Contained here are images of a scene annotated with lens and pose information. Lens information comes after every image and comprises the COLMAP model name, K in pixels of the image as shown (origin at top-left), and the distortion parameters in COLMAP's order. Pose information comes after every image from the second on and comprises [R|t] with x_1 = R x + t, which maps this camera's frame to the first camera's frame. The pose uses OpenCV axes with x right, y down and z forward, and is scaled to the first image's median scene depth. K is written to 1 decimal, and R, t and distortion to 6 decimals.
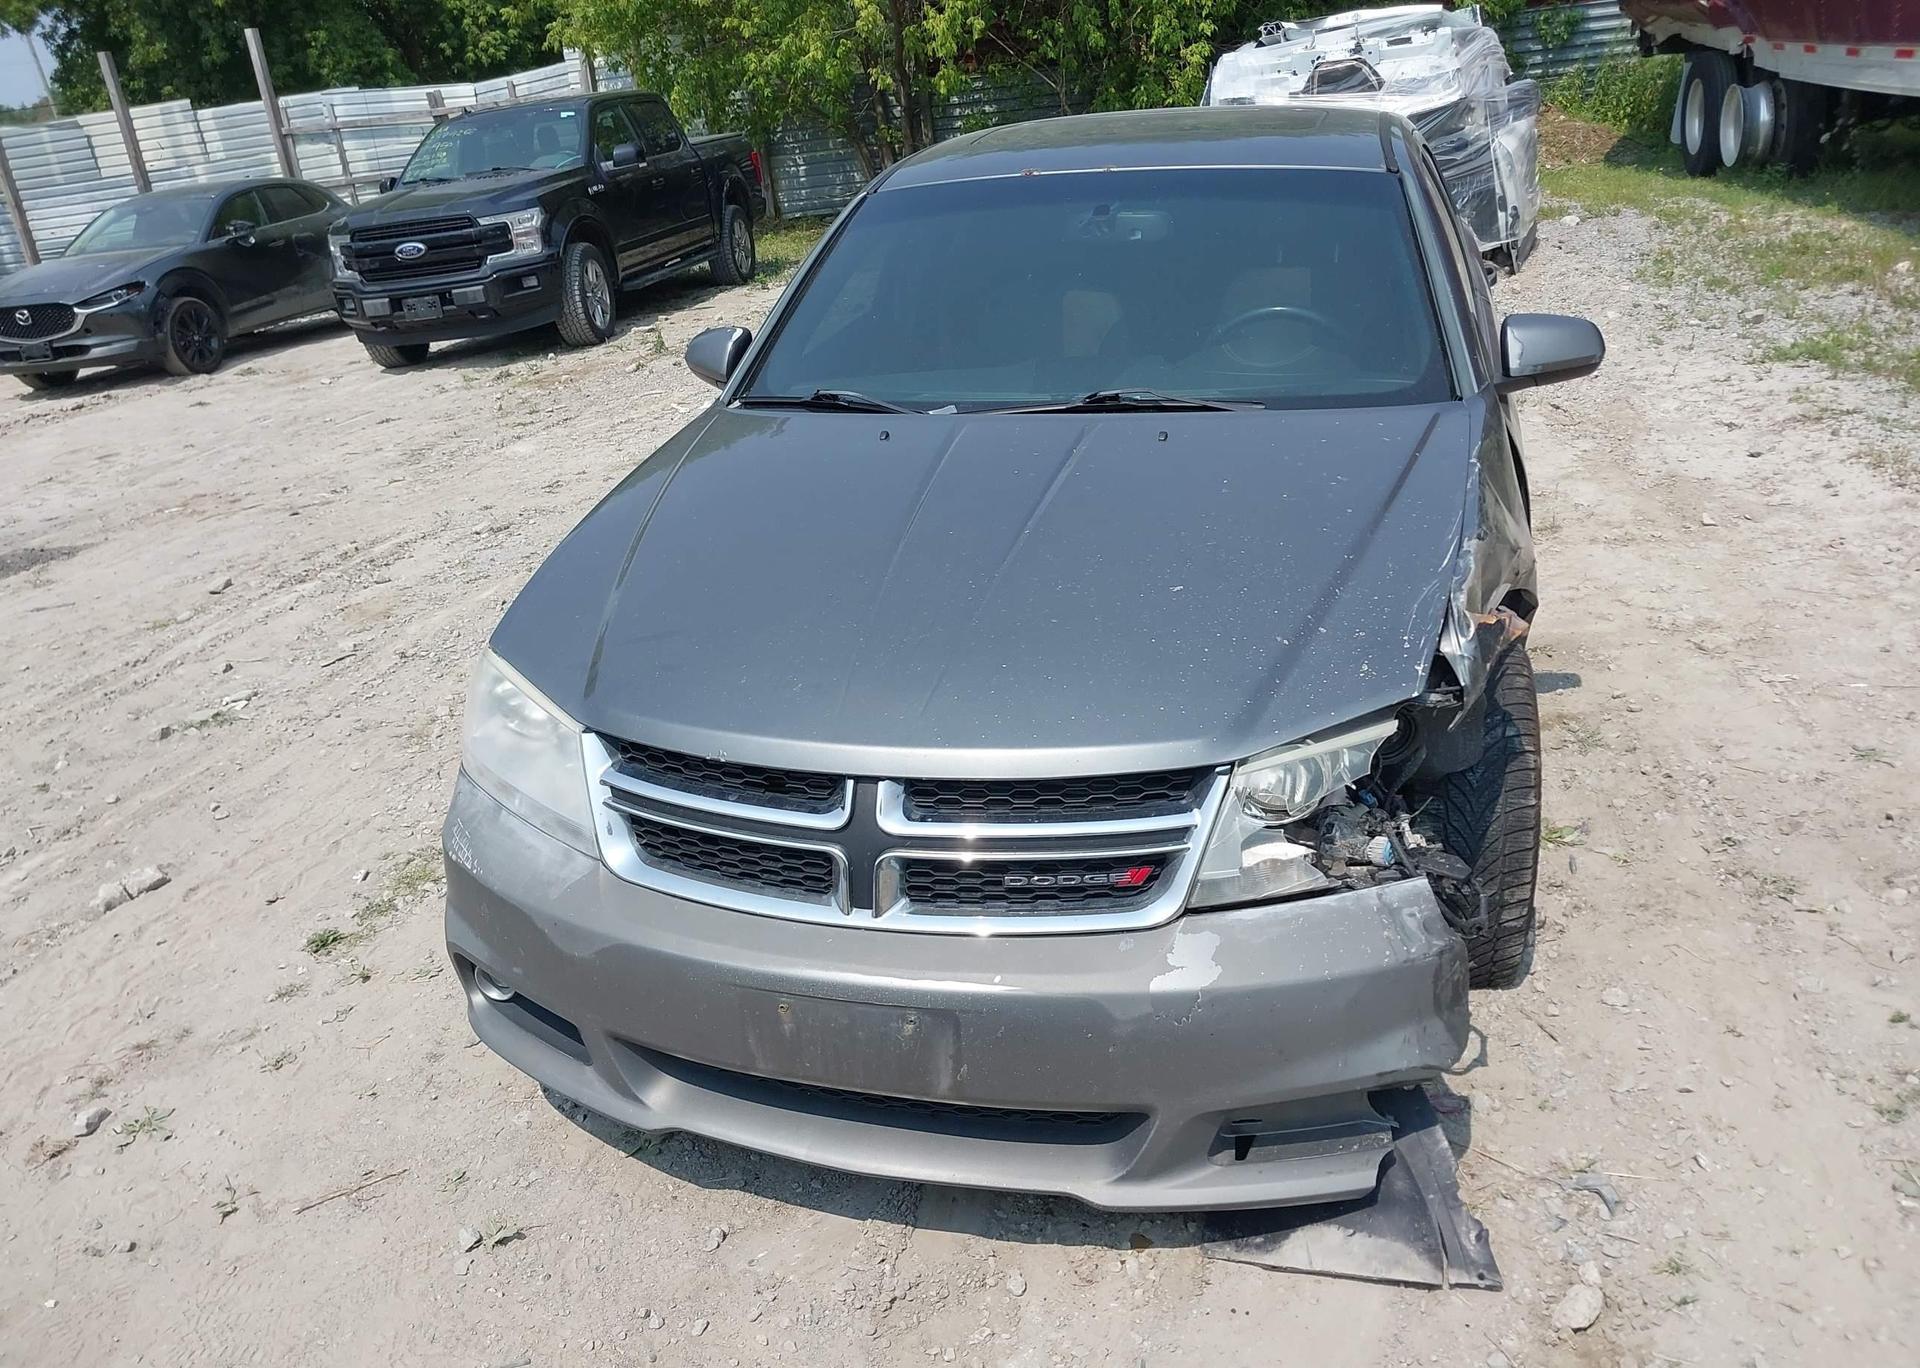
lens RADIAL K [[1553.4, 0, 978.3], [0, 1553.4, 679.9], [0, 0, 1]] dist [0.009089, -0.024668]
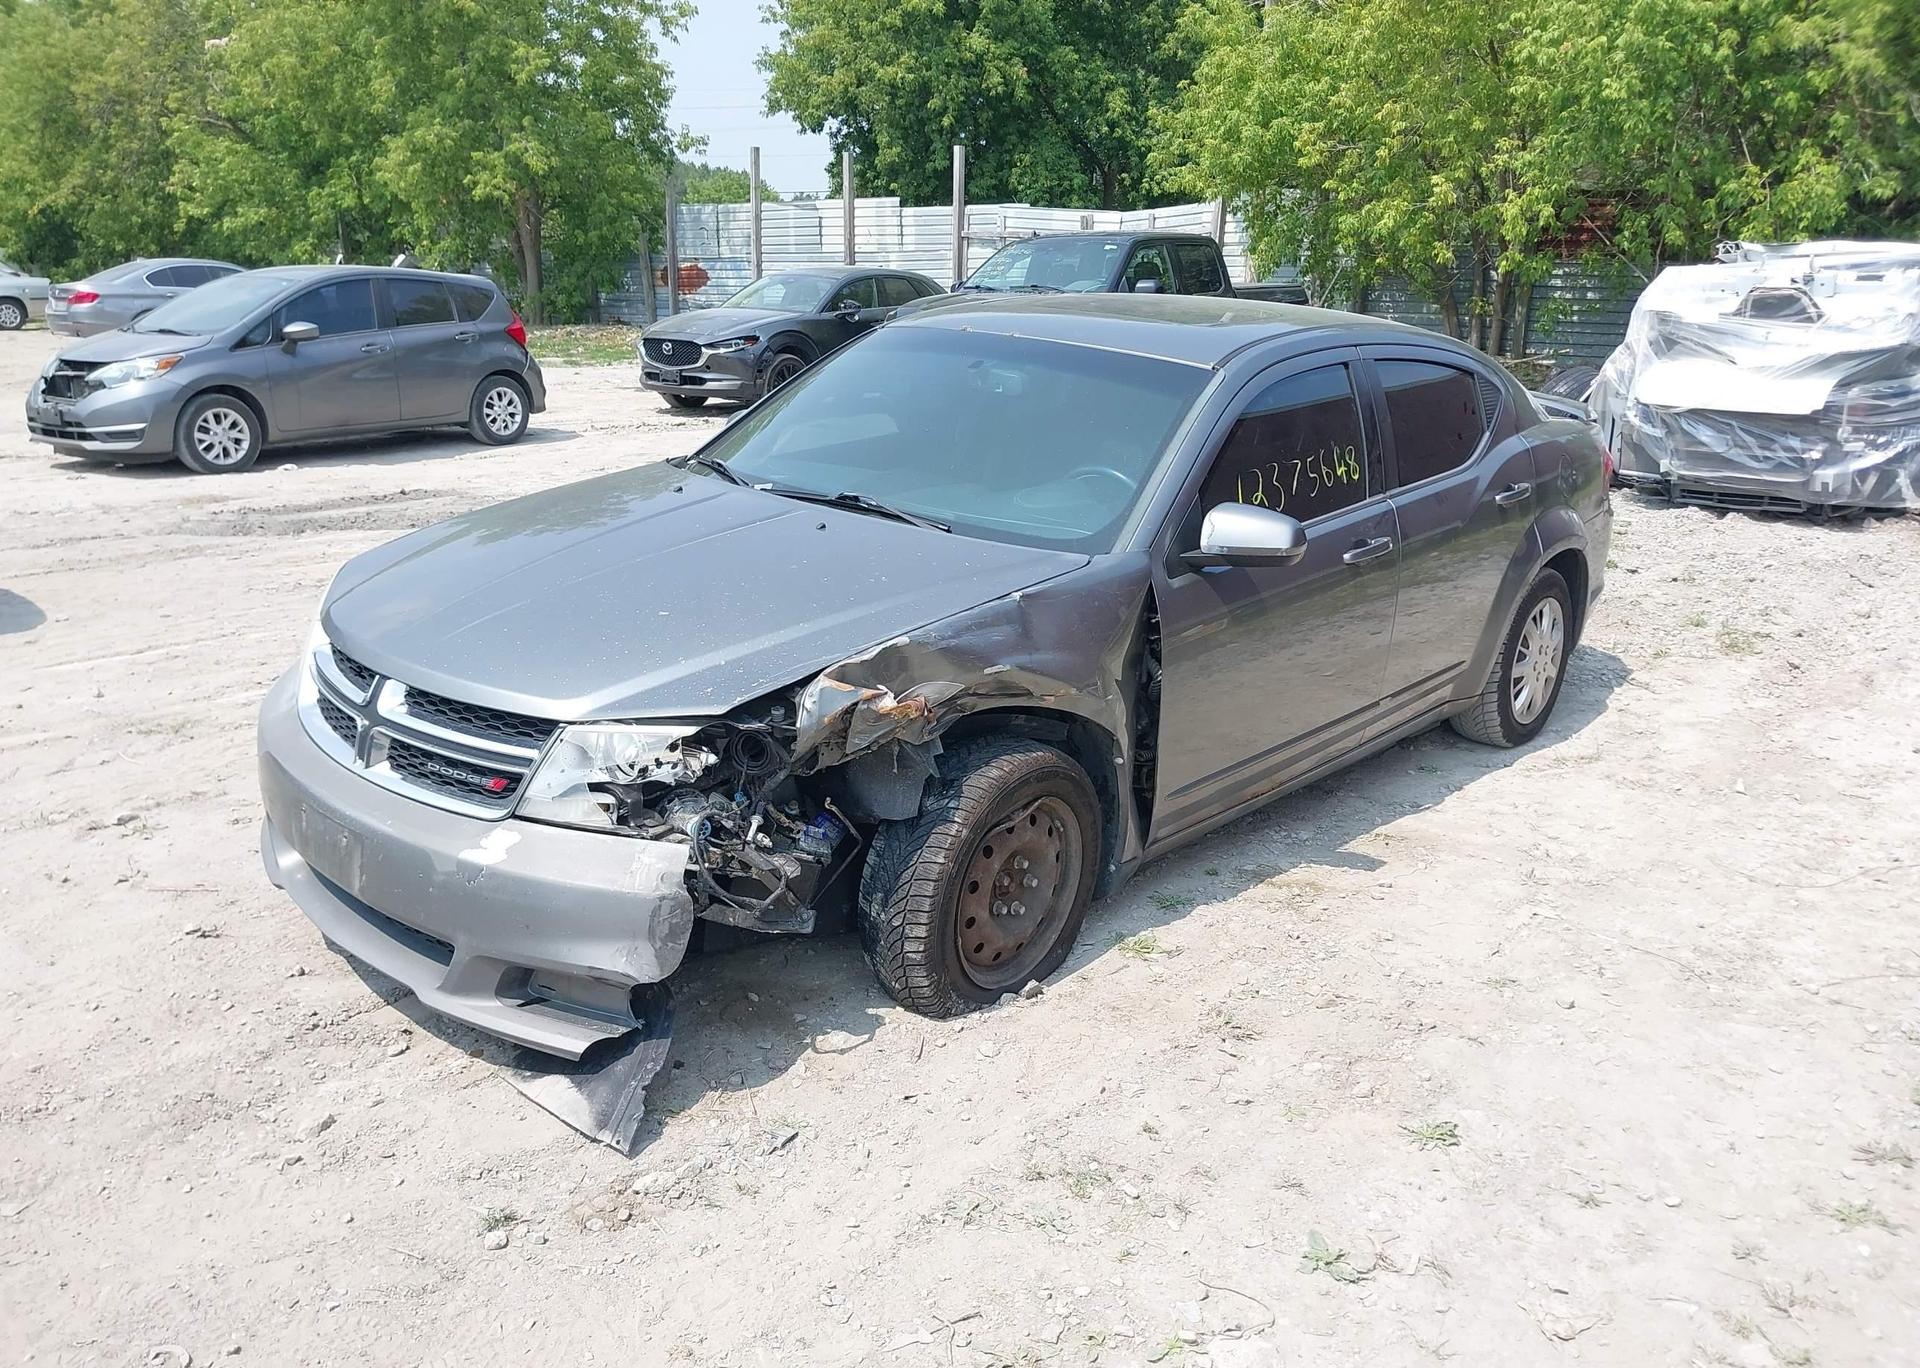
lens RADIAL K [[1602.1, 0, 1123.6], [0, 1602.1, 731.5], [0, 0, 1]] dist [0.117096, -0.232963]
pose [[0.891456, 0.236331, -0.386592, 0.288956], [-0.261202, 0.965206, -0.012264, -0.013094], [0.370243, 0.111912, 0.922169, -0.042516]]
